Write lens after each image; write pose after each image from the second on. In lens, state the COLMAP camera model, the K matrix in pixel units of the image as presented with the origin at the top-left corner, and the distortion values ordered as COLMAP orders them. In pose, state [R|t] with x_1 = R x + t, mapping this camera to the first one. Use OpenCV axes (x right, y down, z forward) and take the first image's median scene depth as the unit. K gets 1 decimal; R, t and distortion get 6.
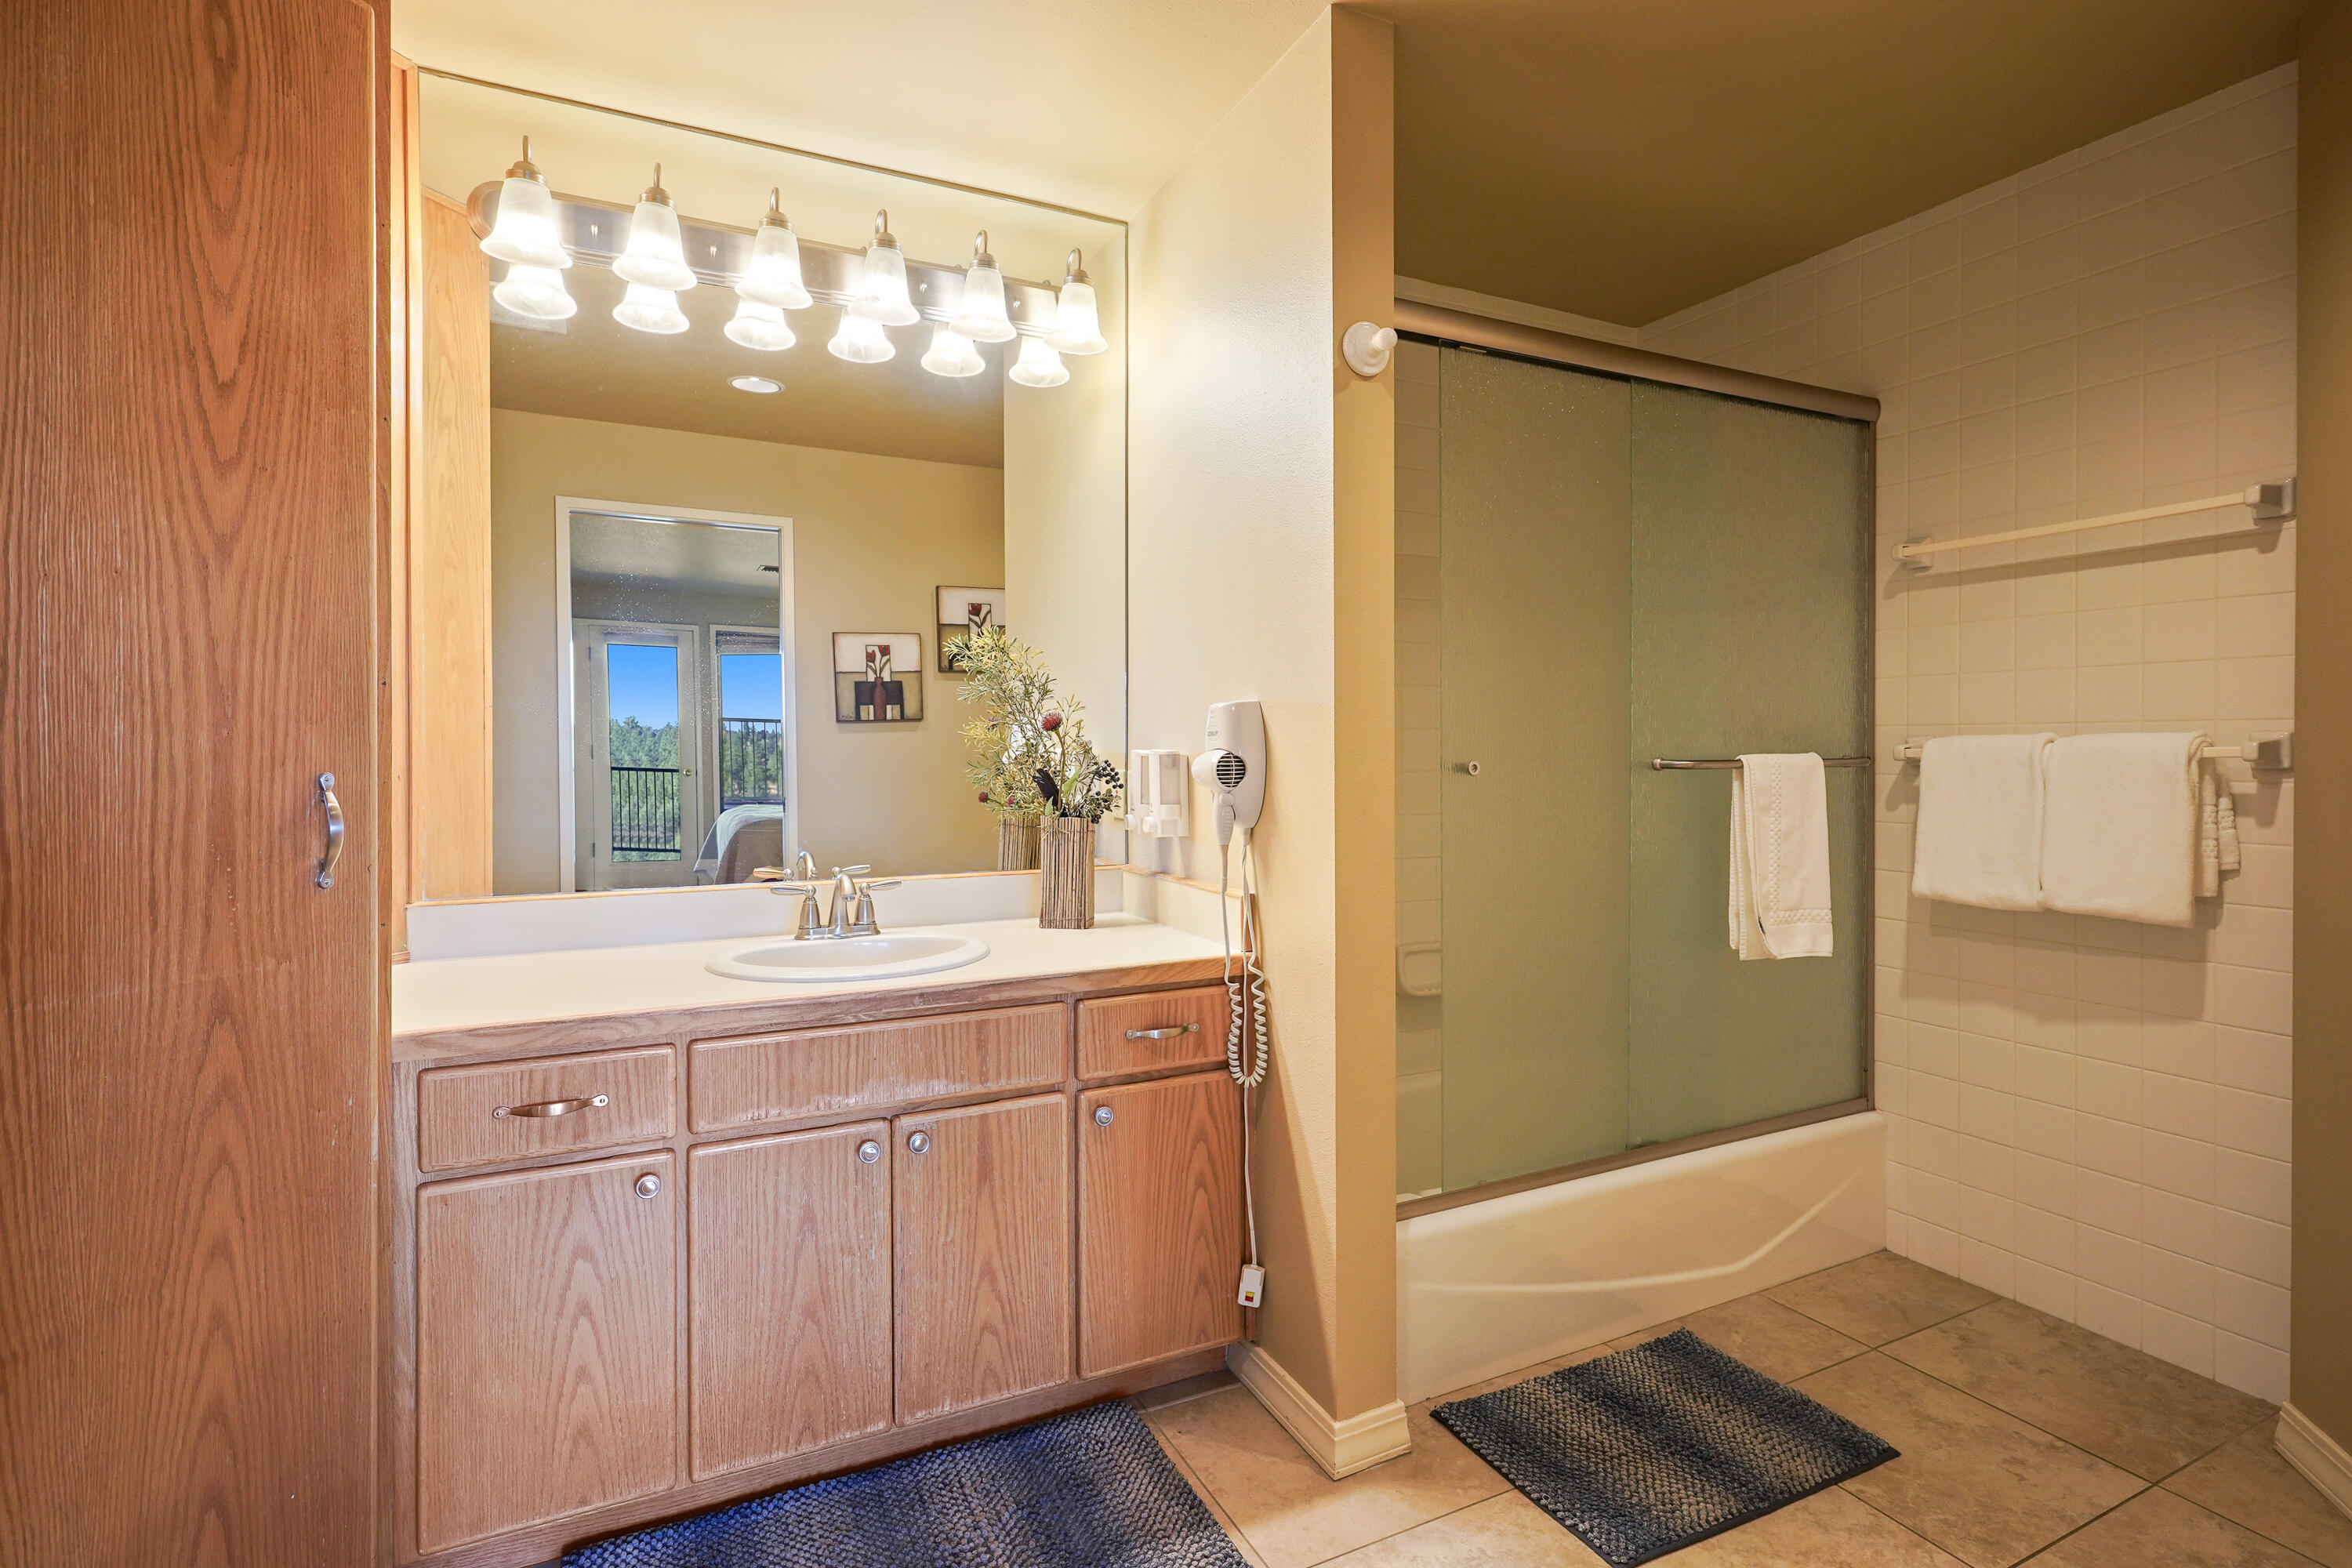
lens RADIAL K [[1162.6, 0, 1234.6], [0, 1162.6, 753.8], [0, 0, 1]] dist [0.003216, 0.001010]
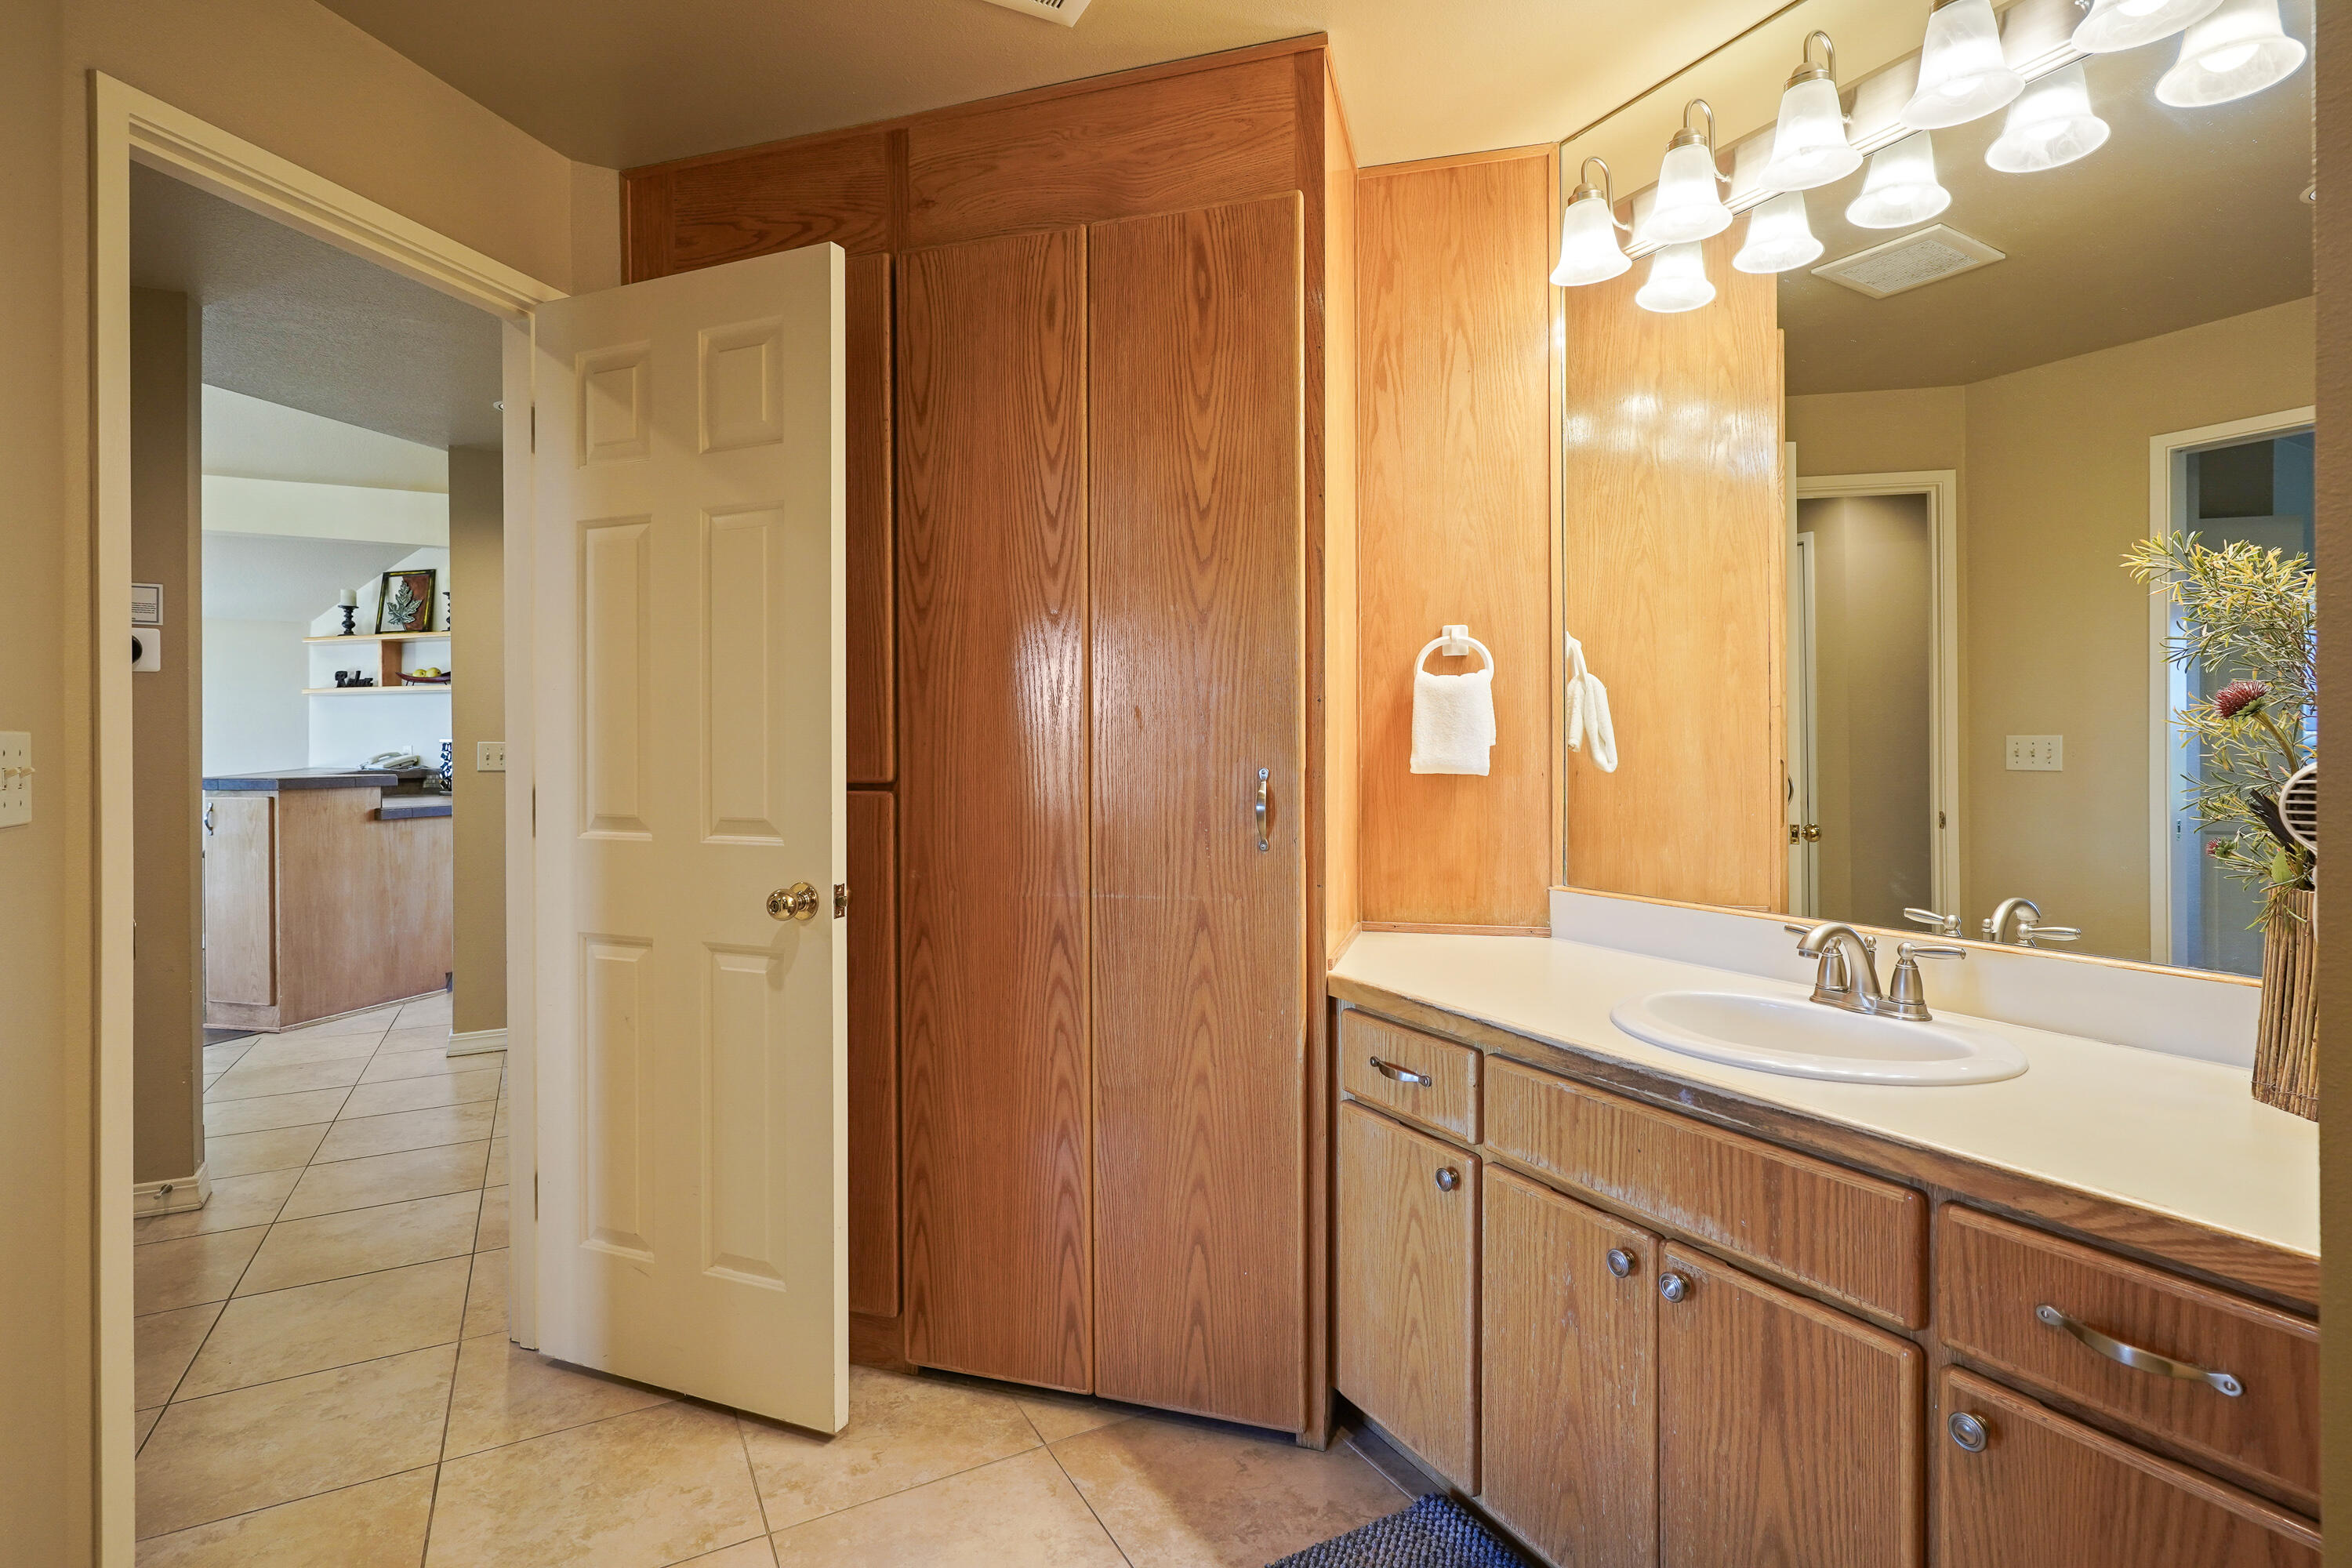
lens RADIAL K [[1155.6, 0, 1186.9], [0, 1155.6, 747.4], [0, 0, 1]] dist [-0.001646, 0.001279]
pose [[0.013037, 0.001154, -0.999914, 0.616382], [-0.002993, 0.999995, 0.001115, -0.009473], [0.999911, 0.002978, 0.013040, 0.925914]]
